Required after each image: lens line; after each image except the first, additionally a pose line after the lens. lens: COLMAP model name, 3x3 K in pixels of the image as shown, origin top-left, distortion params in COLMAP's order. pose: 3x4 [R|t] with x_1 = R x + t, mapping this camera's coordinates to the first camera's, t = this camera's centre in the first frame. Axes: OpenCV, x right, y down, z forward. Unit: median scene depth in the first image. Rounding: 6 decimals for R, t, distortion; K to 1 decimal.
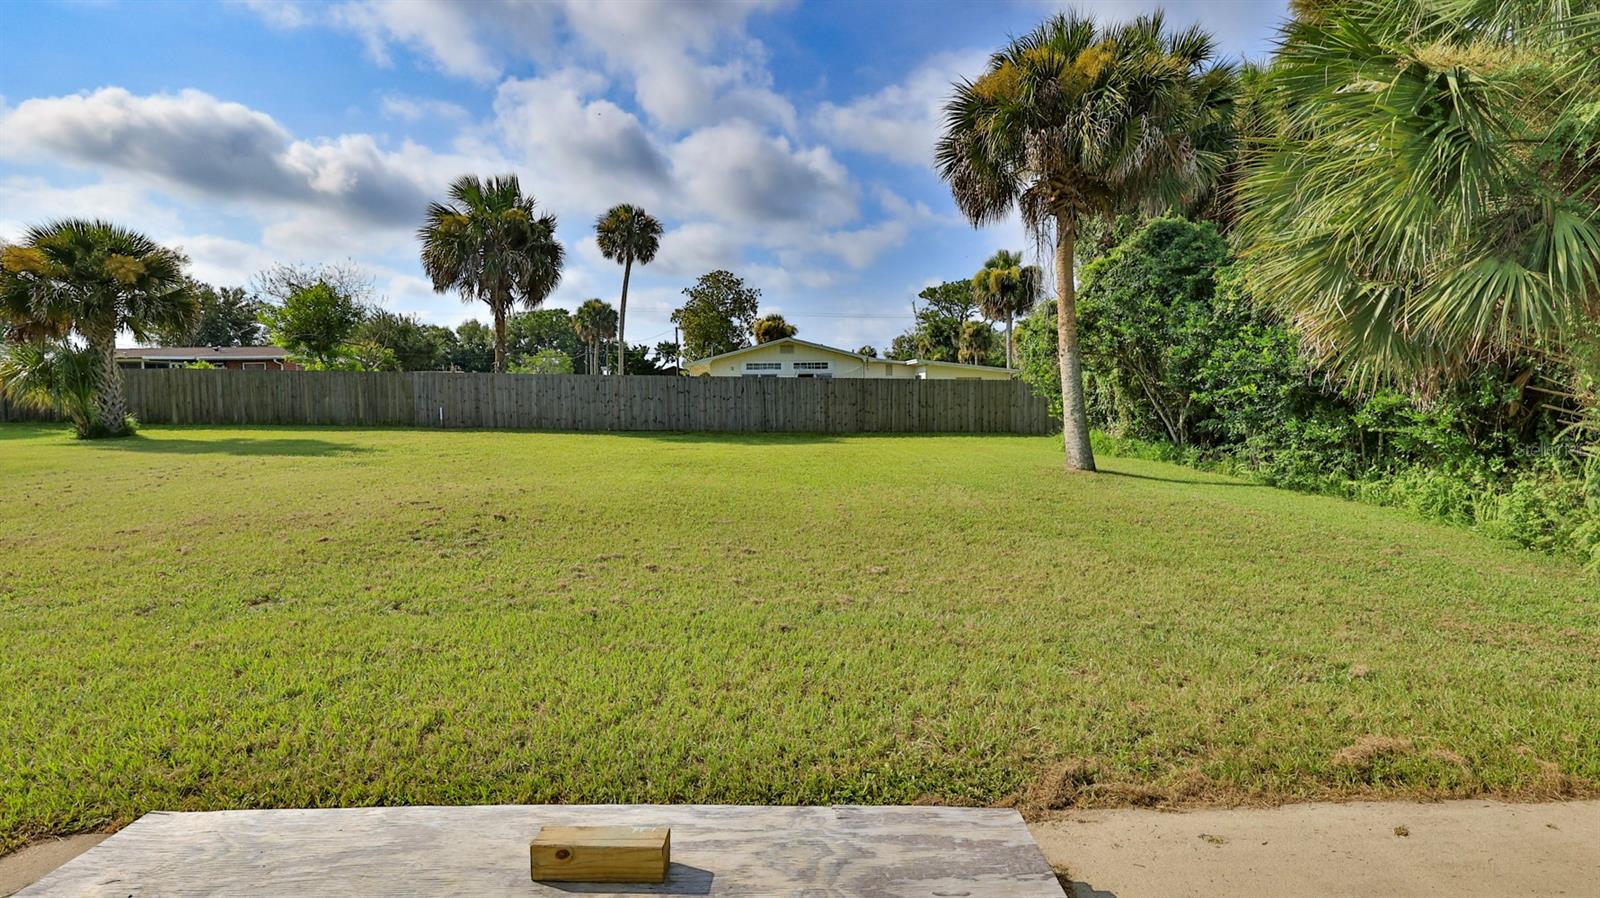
lens RADIAL K [[737.7, 0, 800.0], [0, 737.7, 449.0], [0, 0, 1]] dist [-0.001882, -0.000141]
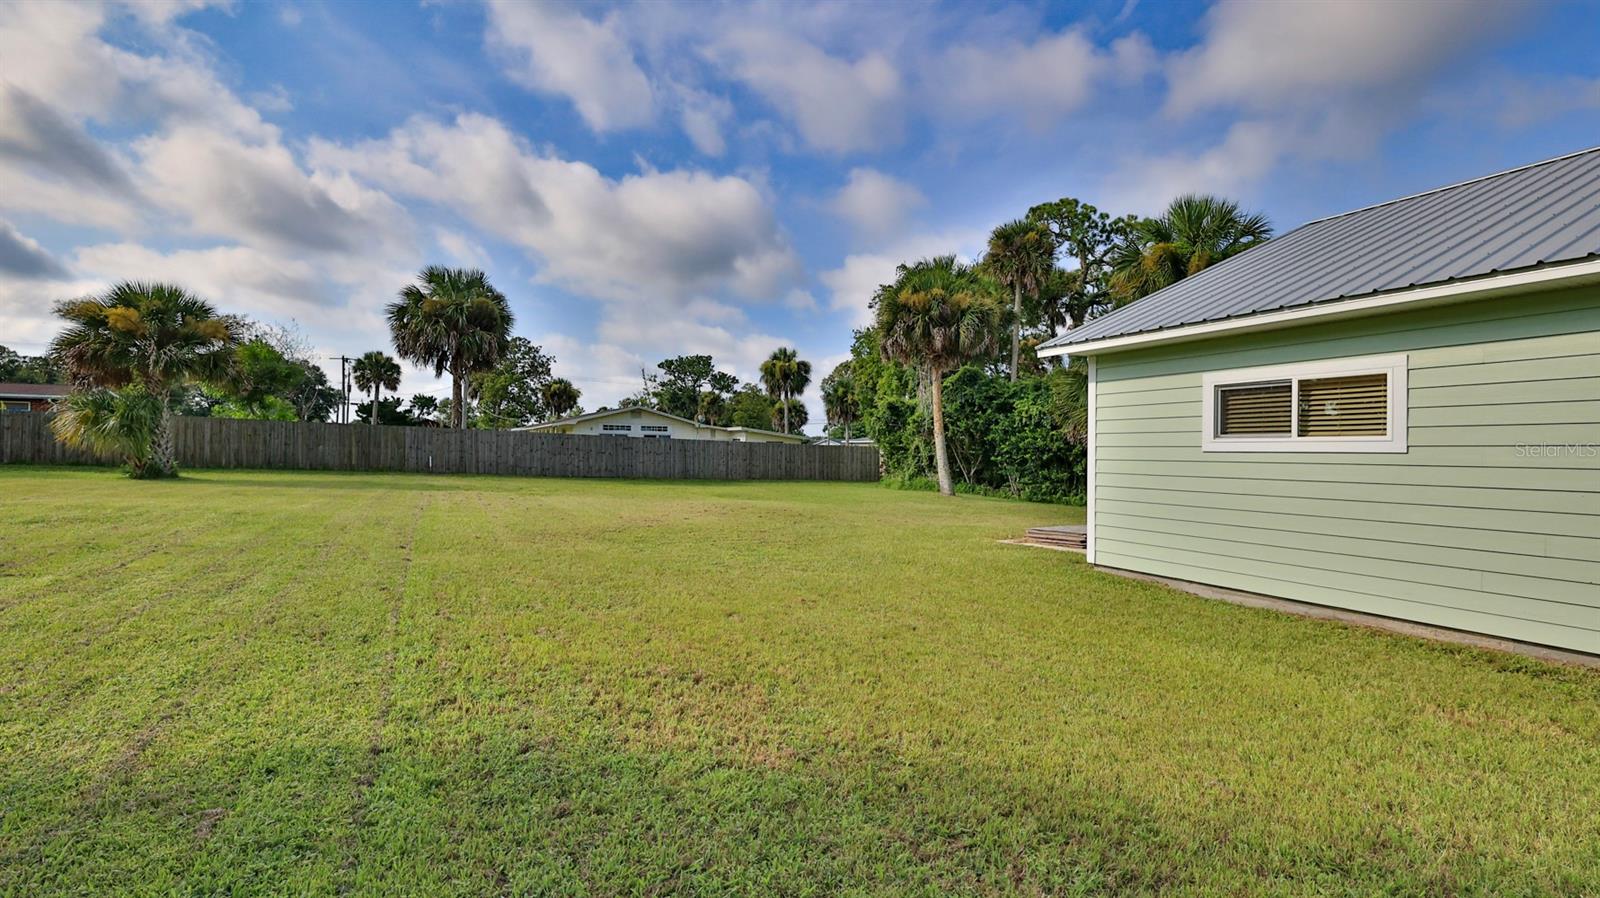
lens RADIAL K [[701.8, 0, 800.0], [0, 701.8, 449.0], [0, 0, 1]] dist [-0.000645, -0.000125]
pose [[0.907093, 0.023614, 0.420267, -0.403146], [0.009410, 0.997038, -0.076332, 0.023494], [-0.420824, 0.073195, 0.904184, -0.277456]]
